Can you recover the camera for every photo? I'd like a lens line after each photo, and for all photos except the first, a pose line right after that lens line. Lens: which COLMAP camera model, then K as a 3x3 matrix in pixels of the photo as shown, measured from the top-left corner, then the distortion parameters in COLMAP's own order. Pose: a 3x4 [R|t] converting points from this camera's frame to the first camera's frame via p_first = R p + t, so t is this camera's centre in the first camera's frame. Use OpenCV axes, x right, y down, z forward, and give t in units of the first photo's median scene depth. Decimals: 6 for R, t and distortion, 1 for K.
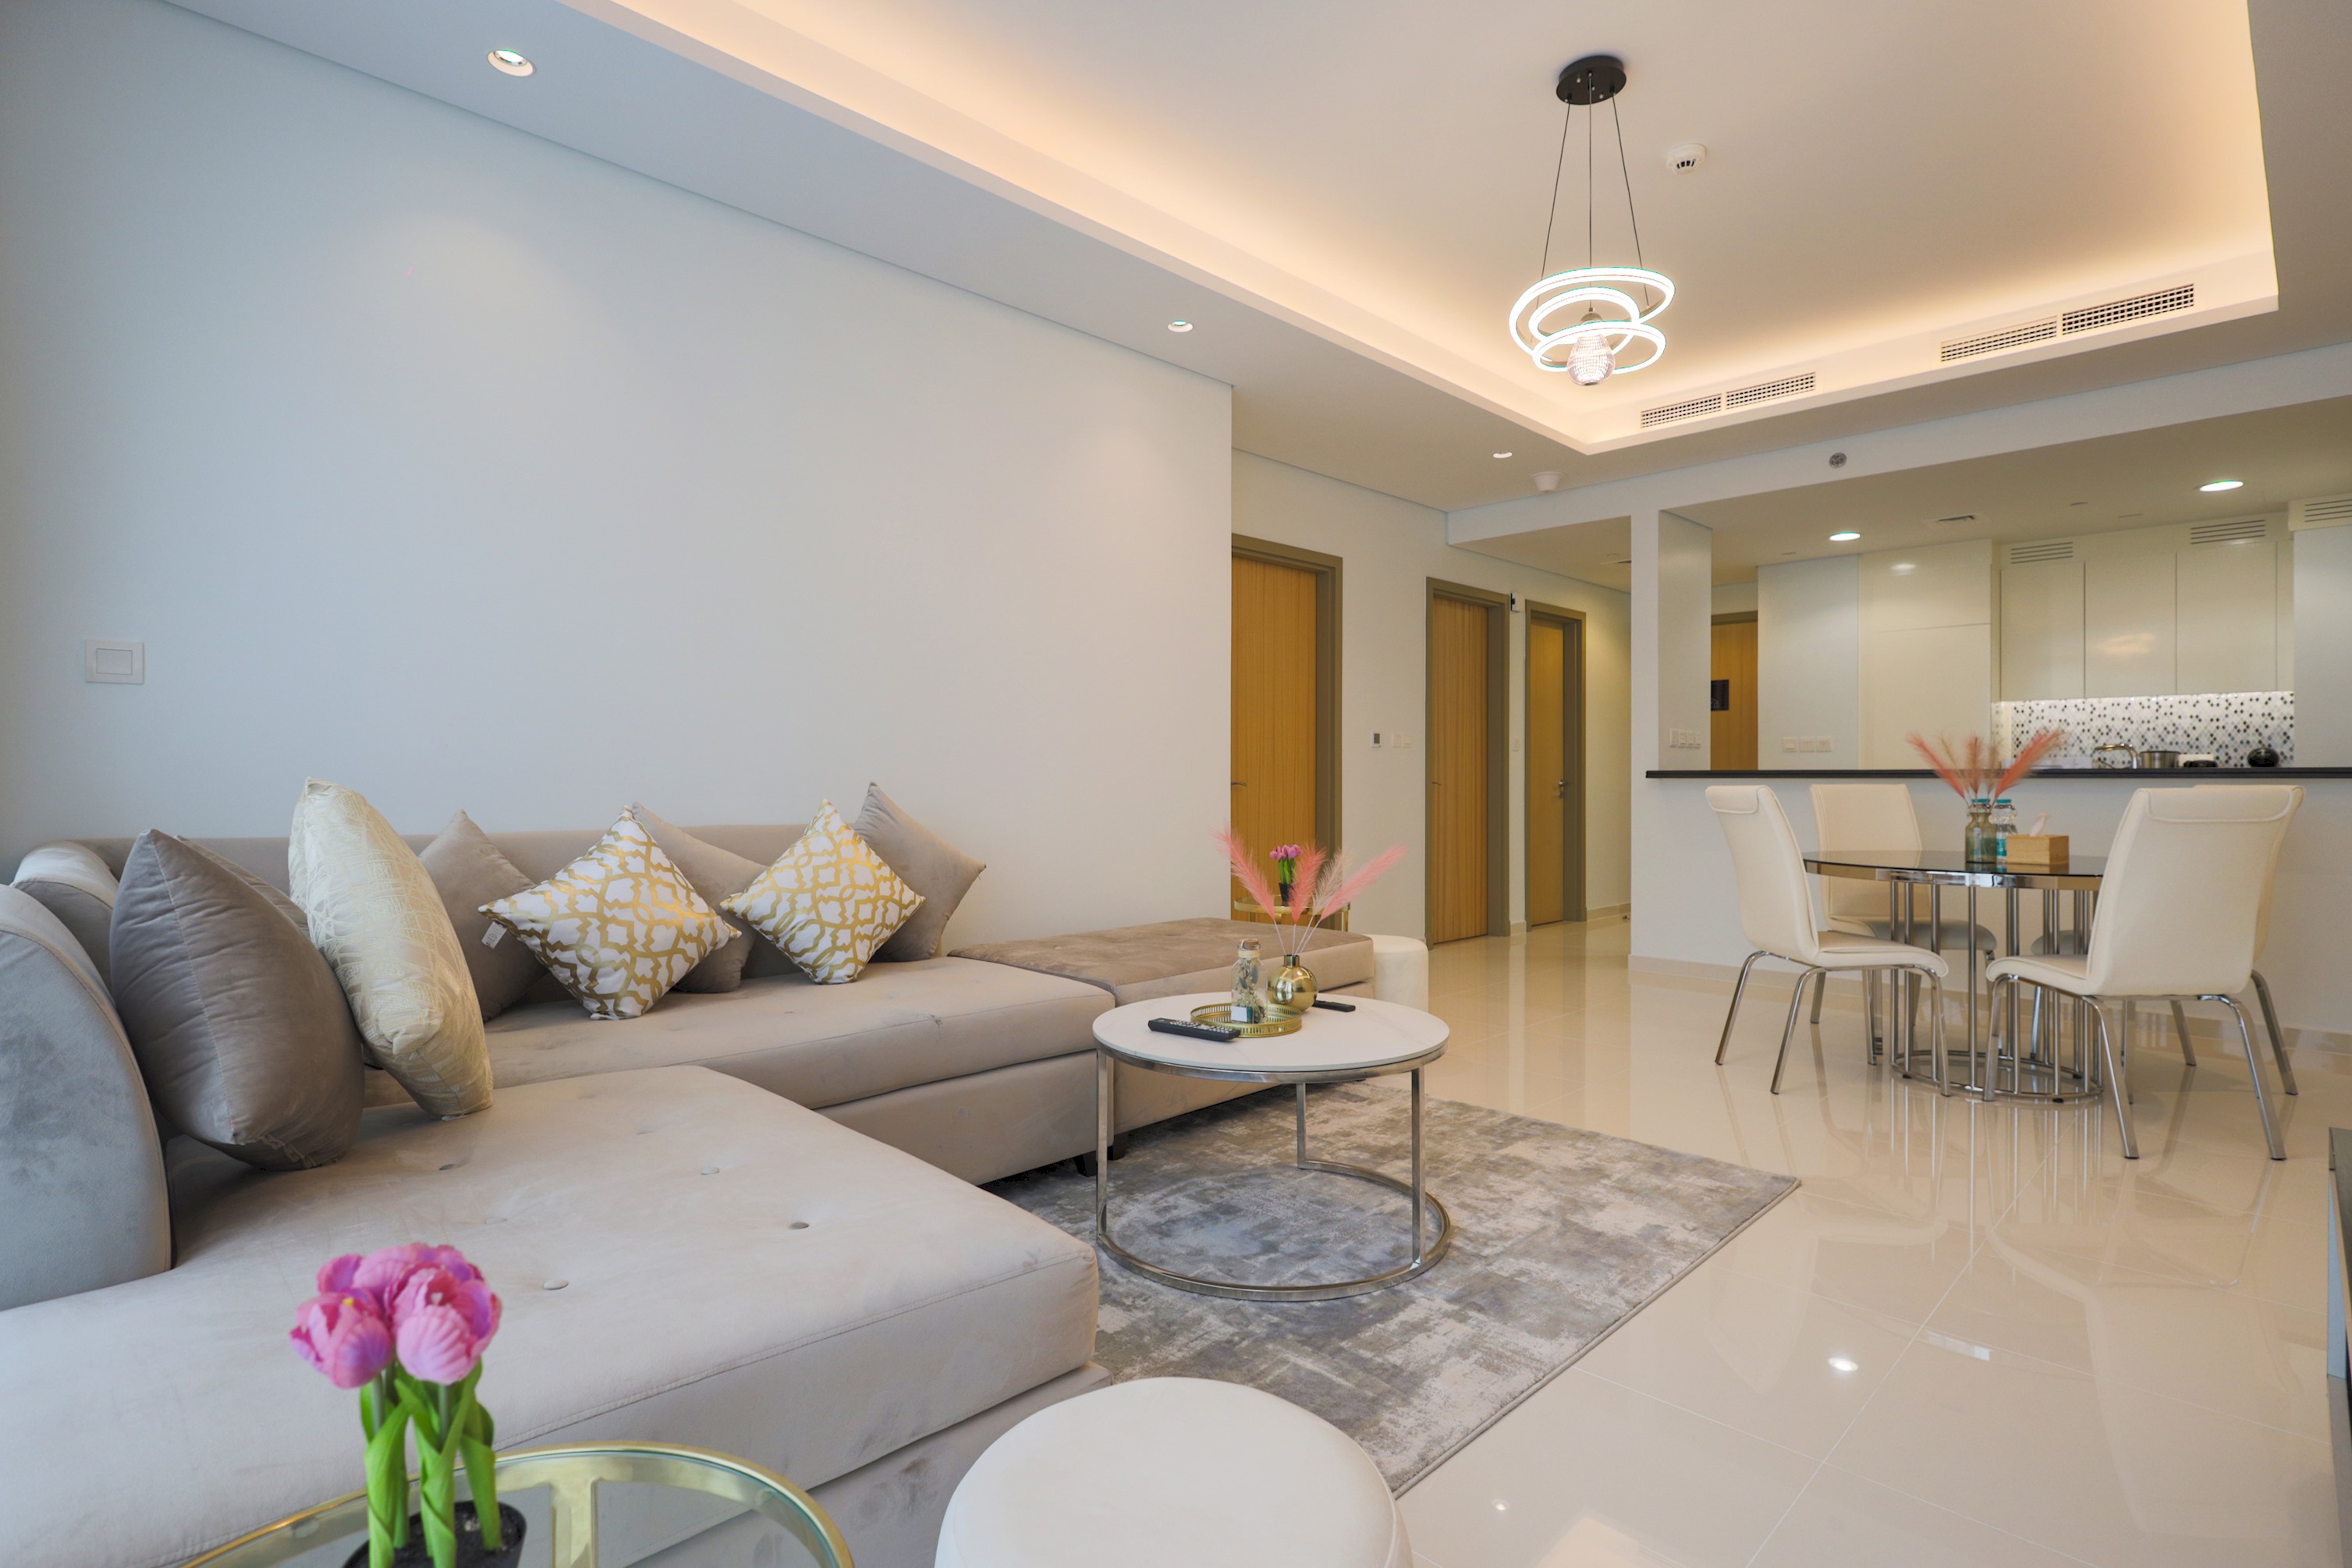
lens RADIAL K [[1148.5, 0, 1176.0], [0, 1148.5, 784.0], [0, 0, 1]] dist [0.001284, -0.001131]
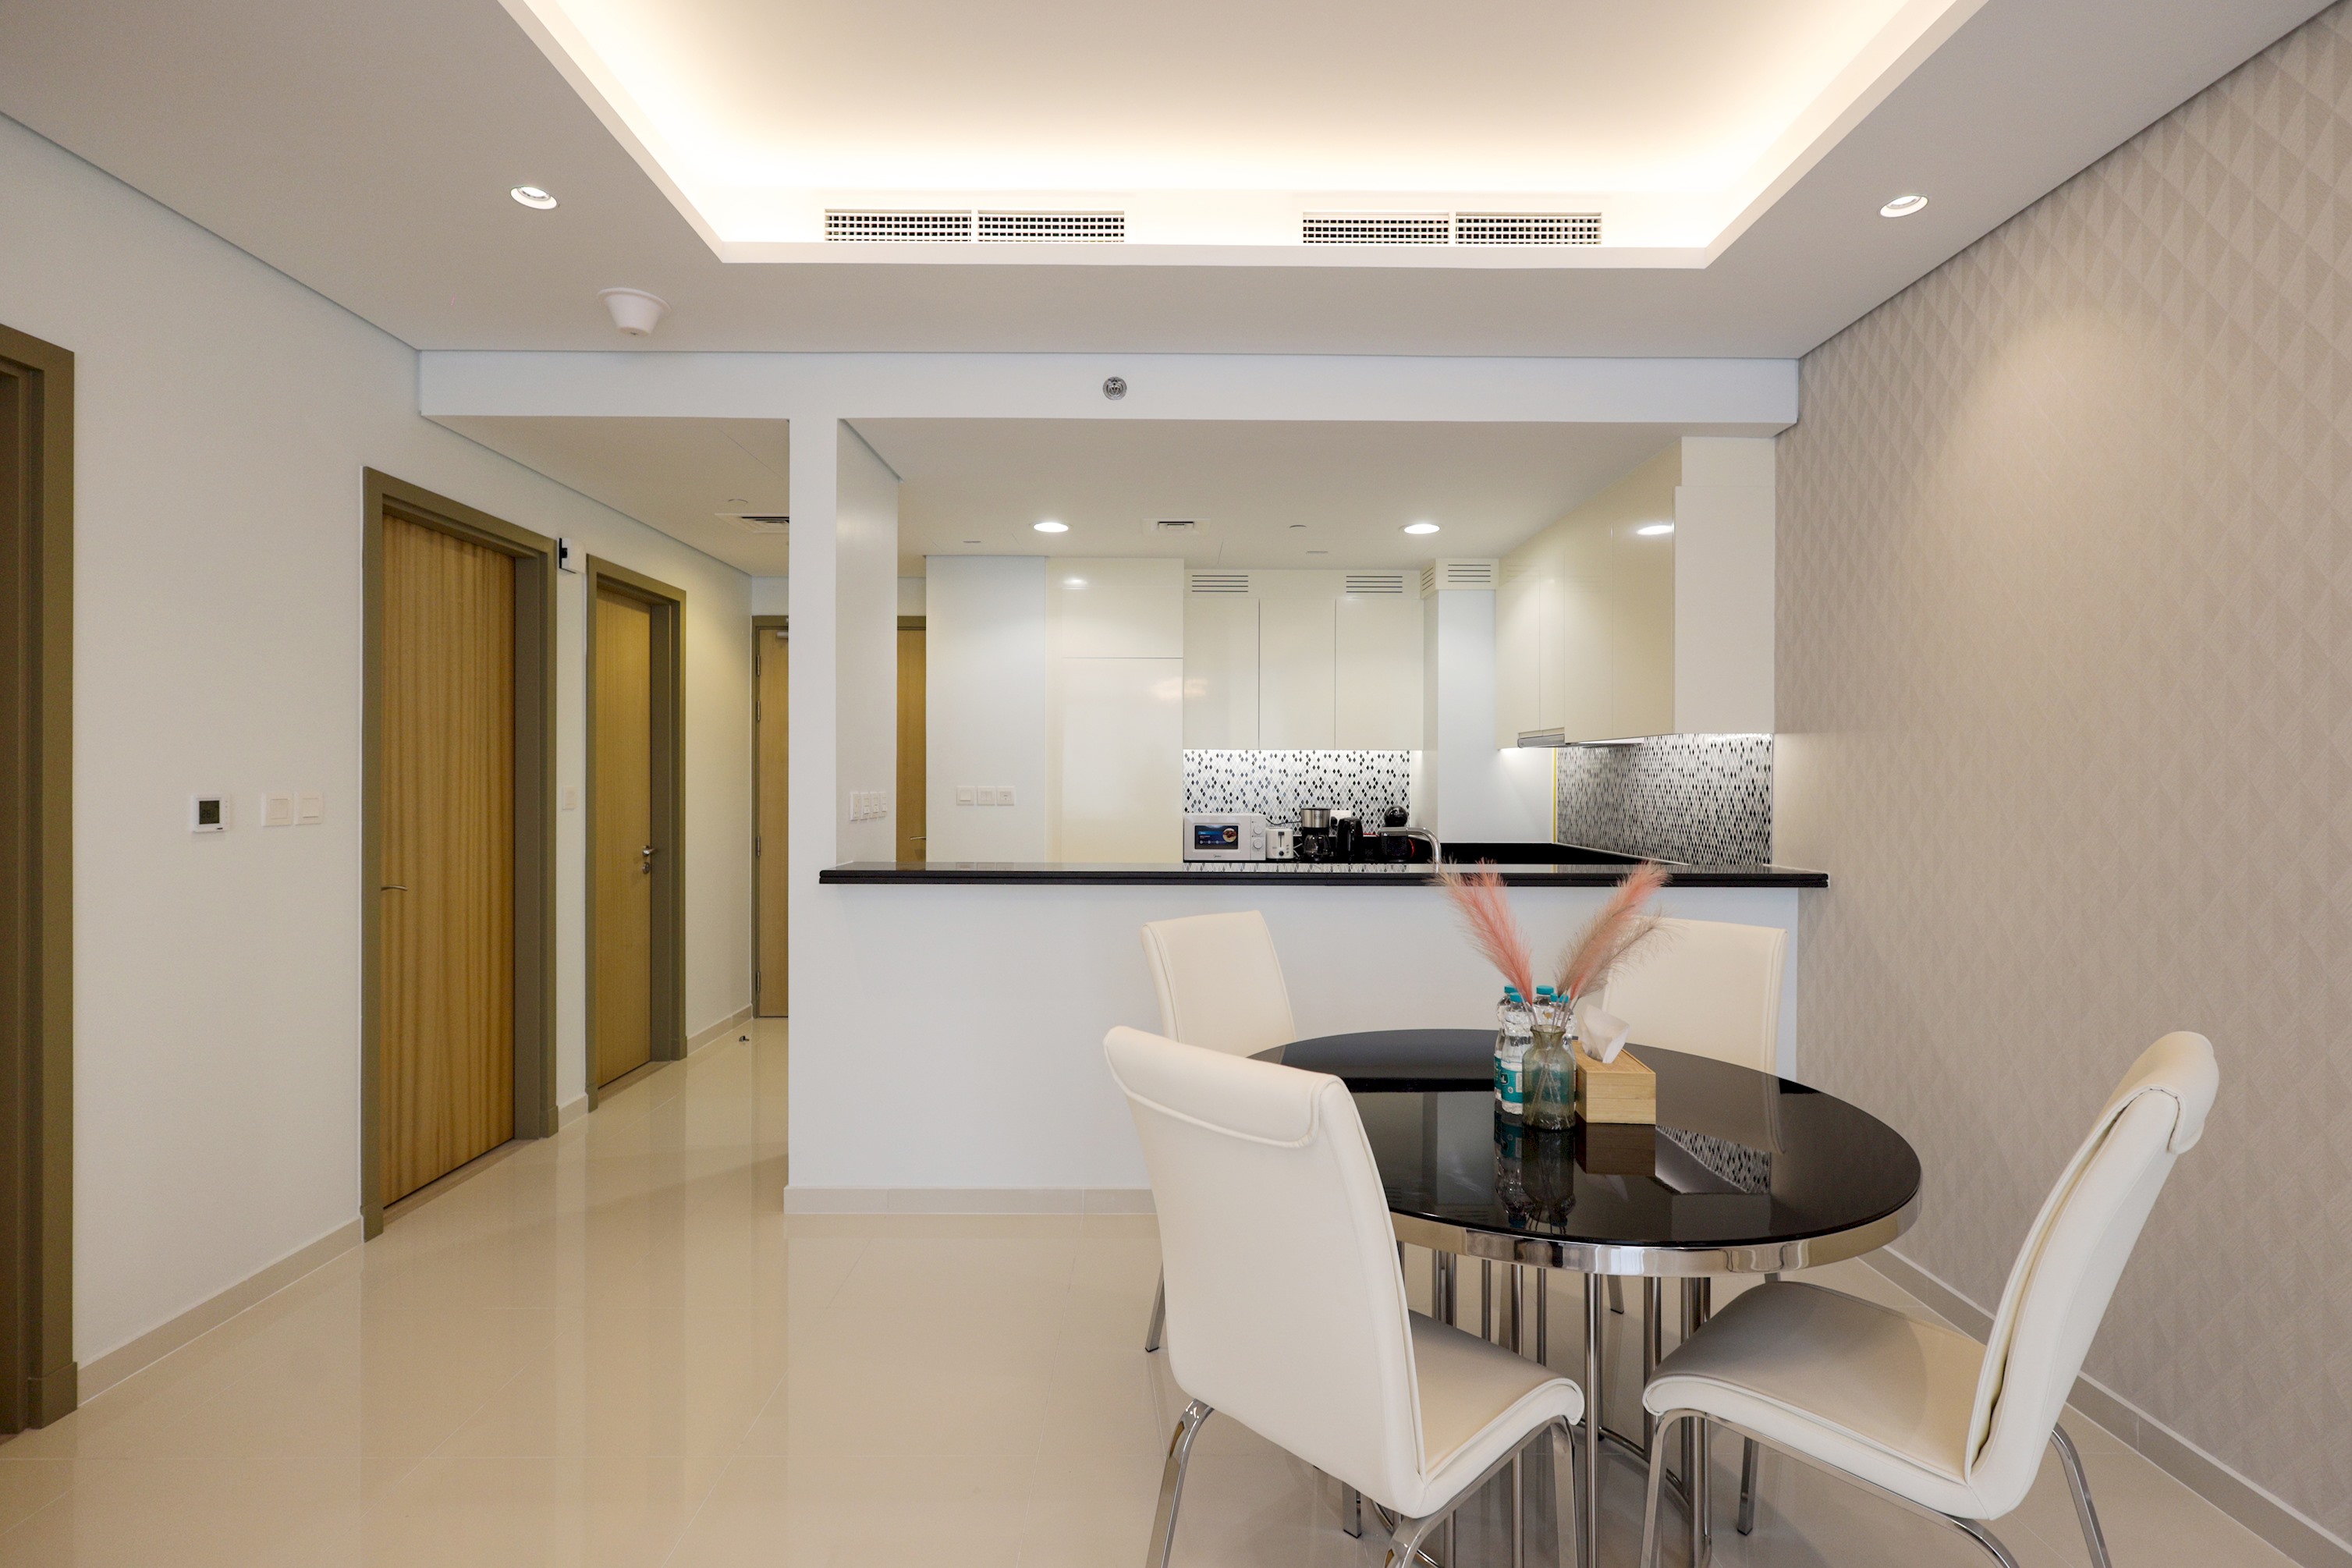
lens RADIAL K [[1085.8, 0, 1178.4], [0, 1085.8, 778.4], [0, 0, 1]] dist [-0.002177, -0.000387]
pose [[0.699617, 0.001830, 0.714516, 0.134053], [-0.000654, 0.999998, -0.001921, -0.049798], [-0.714518, 0.000877, 0.699617, 0.444234]]
